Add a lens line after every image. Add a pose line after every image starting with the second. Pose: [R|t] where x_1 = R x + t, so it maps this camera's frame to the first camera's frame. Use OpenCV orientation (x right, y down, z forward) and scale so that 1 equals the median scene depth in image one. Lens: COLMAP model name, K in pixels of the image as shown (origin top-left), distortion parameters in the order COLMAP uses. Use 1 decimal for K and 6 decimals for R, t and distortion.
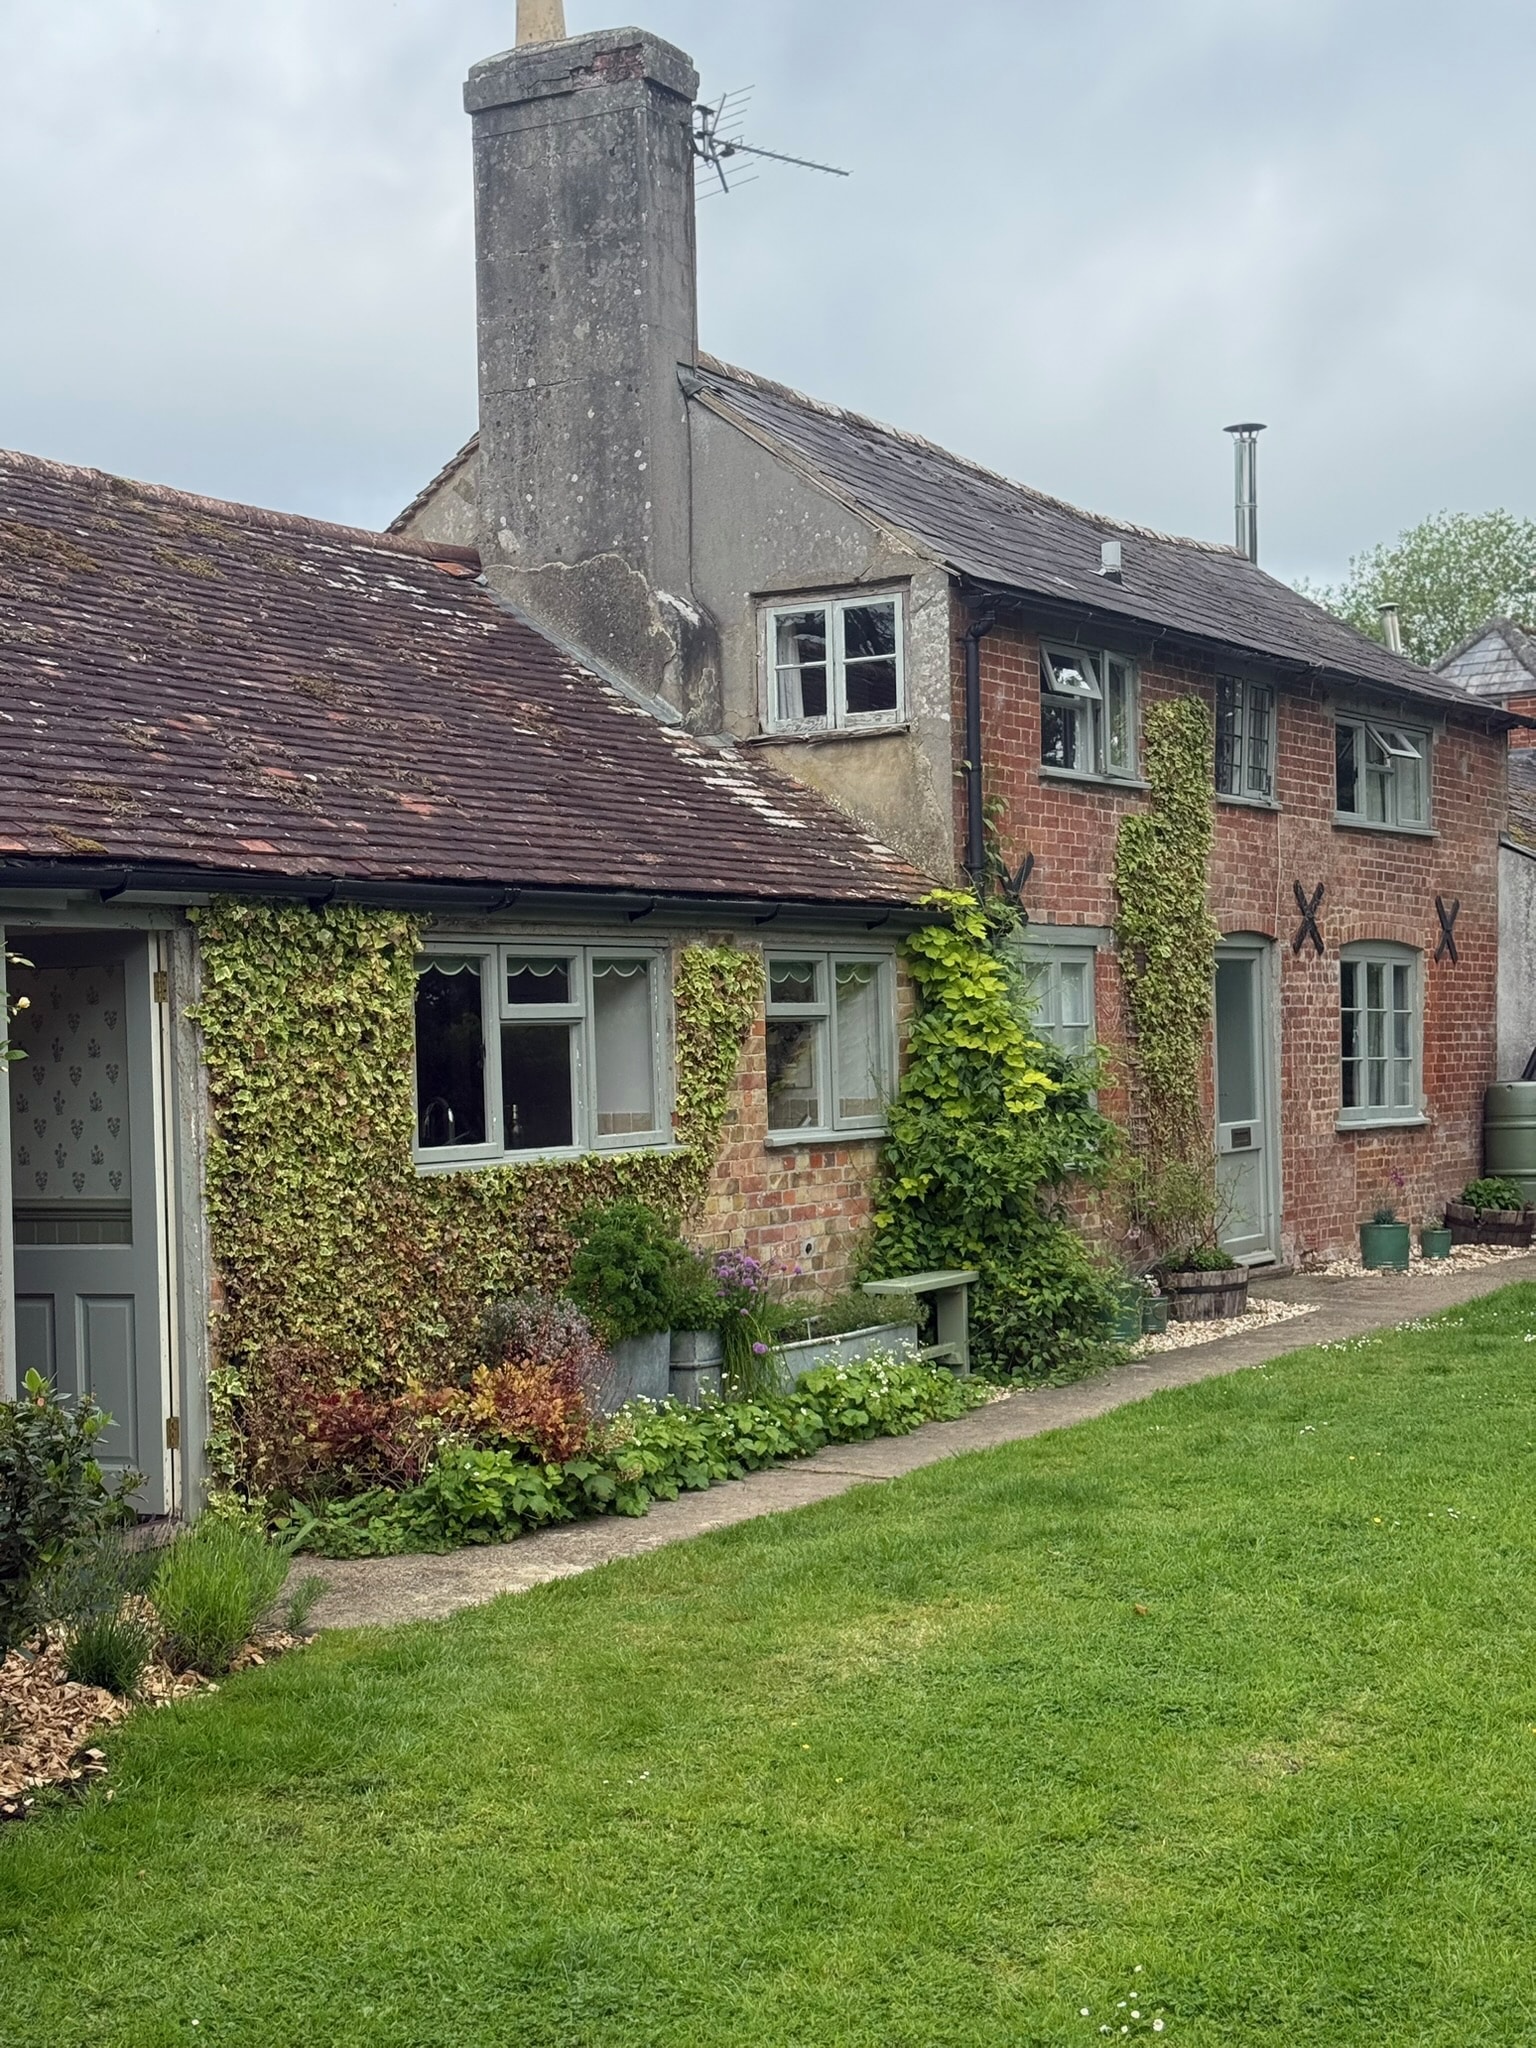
lens RADIAL K [[2805.3, 0, 768.7], [0, 2805.3, 1020.6], [0, 0, 1]] dist [0.193444, 0.000000]
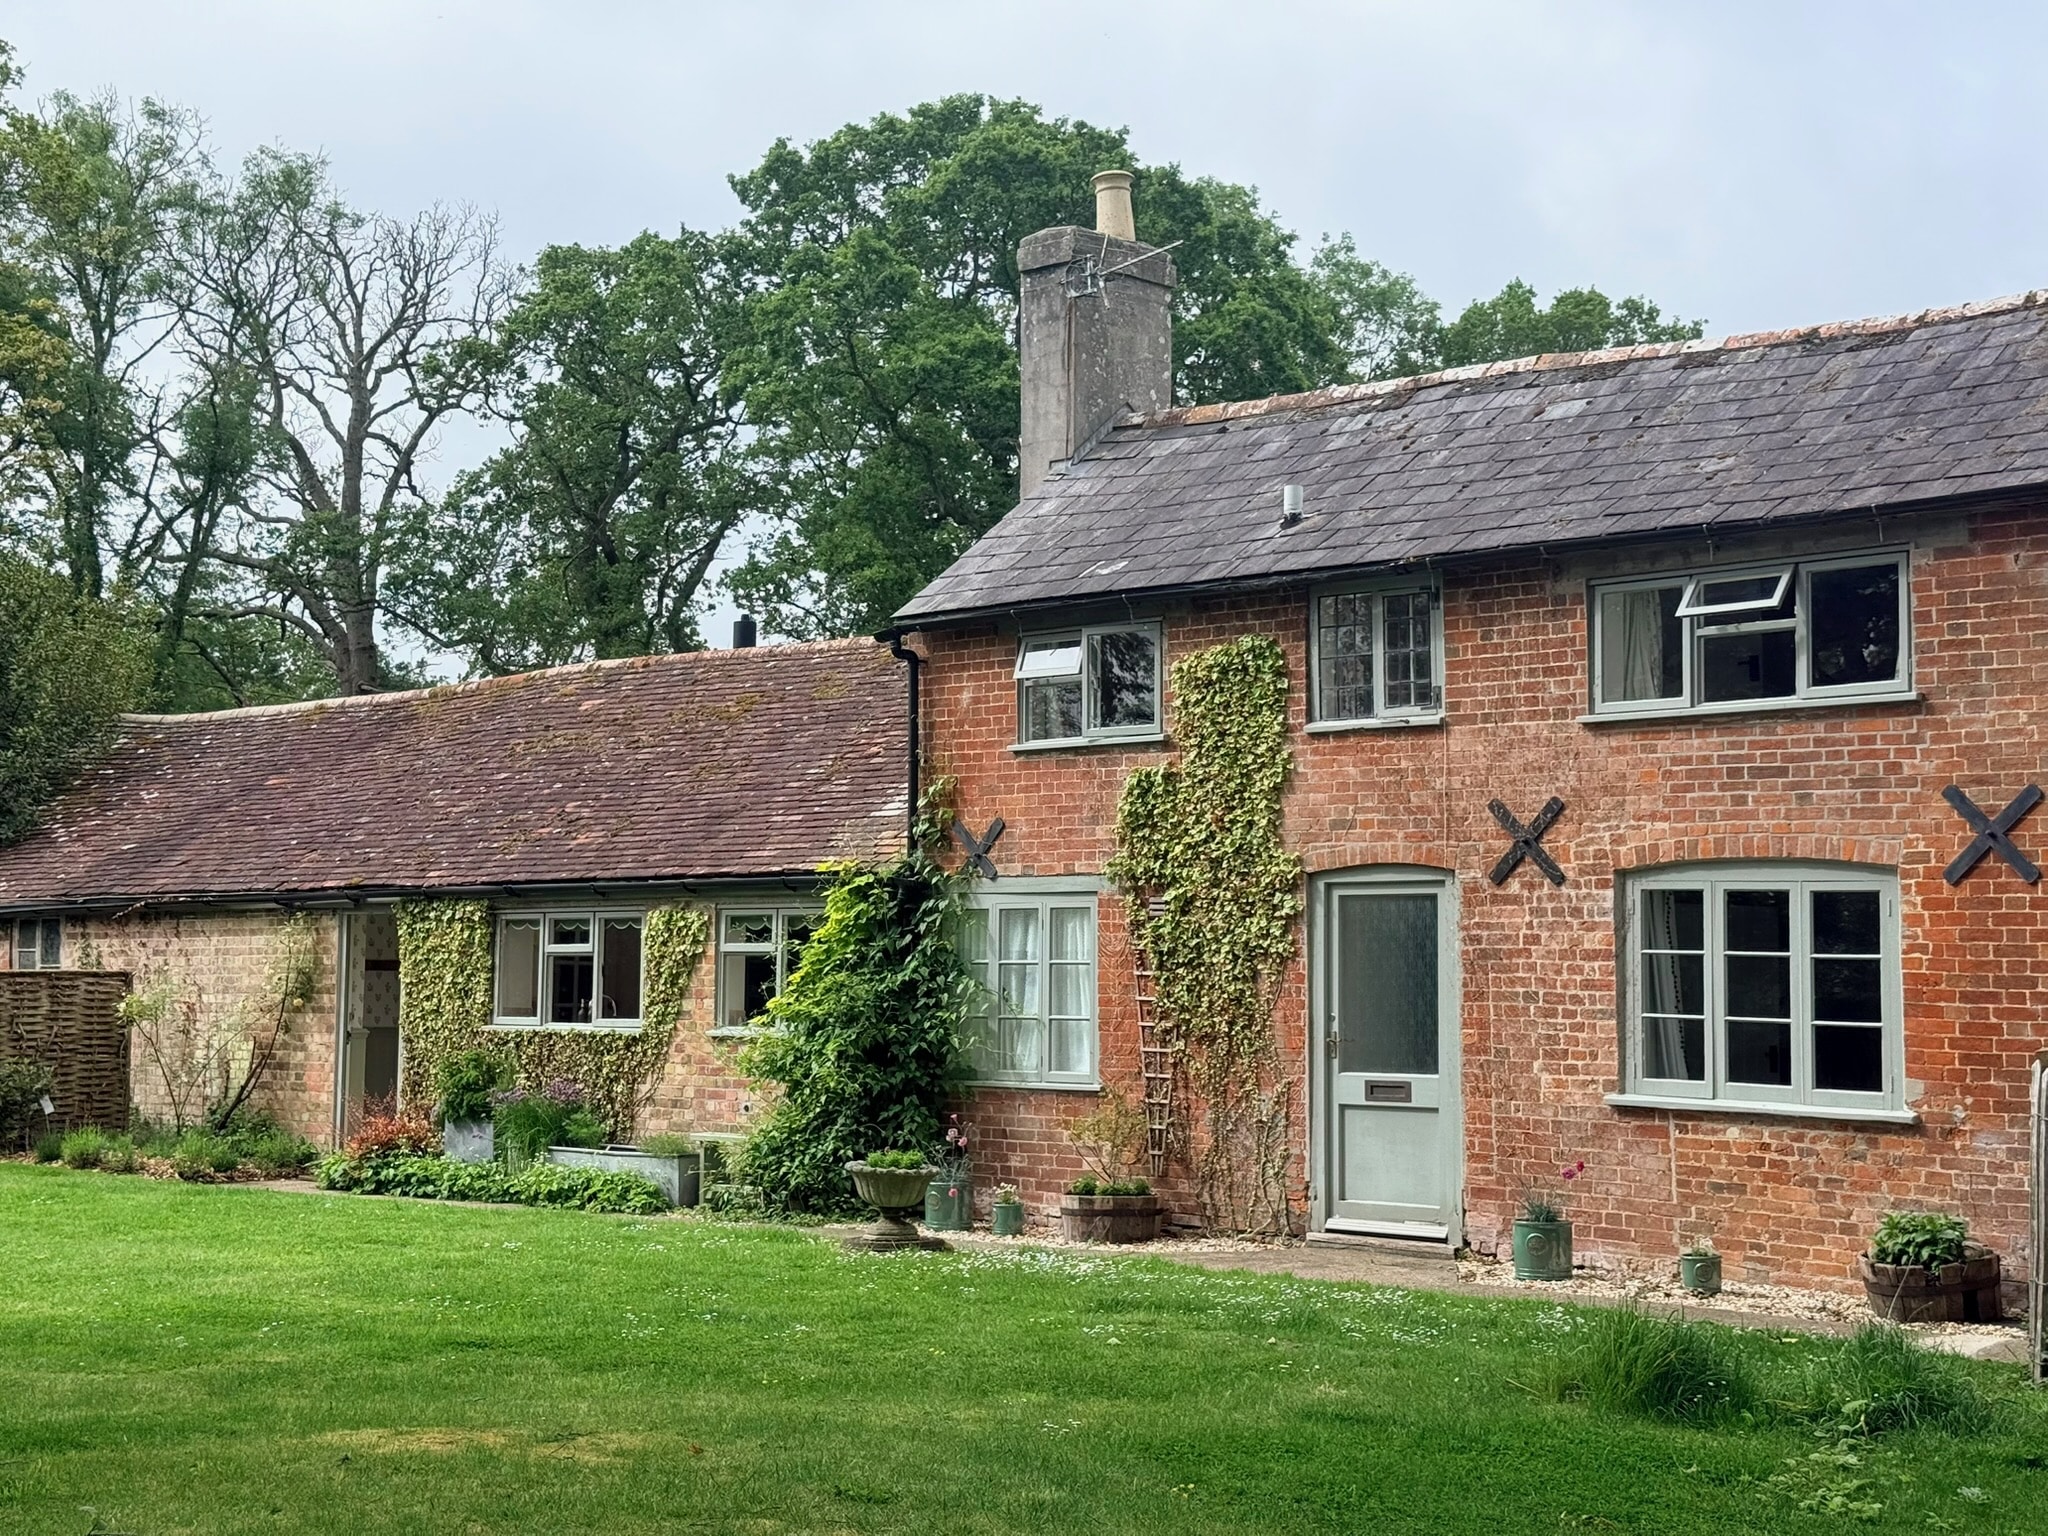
lens RADIAL K [[2805.3, 0, 1024.0], [0, 2805.3, 774.7], [0, 0, 1]] dist [0.193444, 0.000000]
pose [[-0.183640, -0.052990, -0.981564, 1.287156], [-0.000440, 0.998550, -0.053824, -0.013592], [0.982993, -0.009453, -0.183398, 1.247595]]
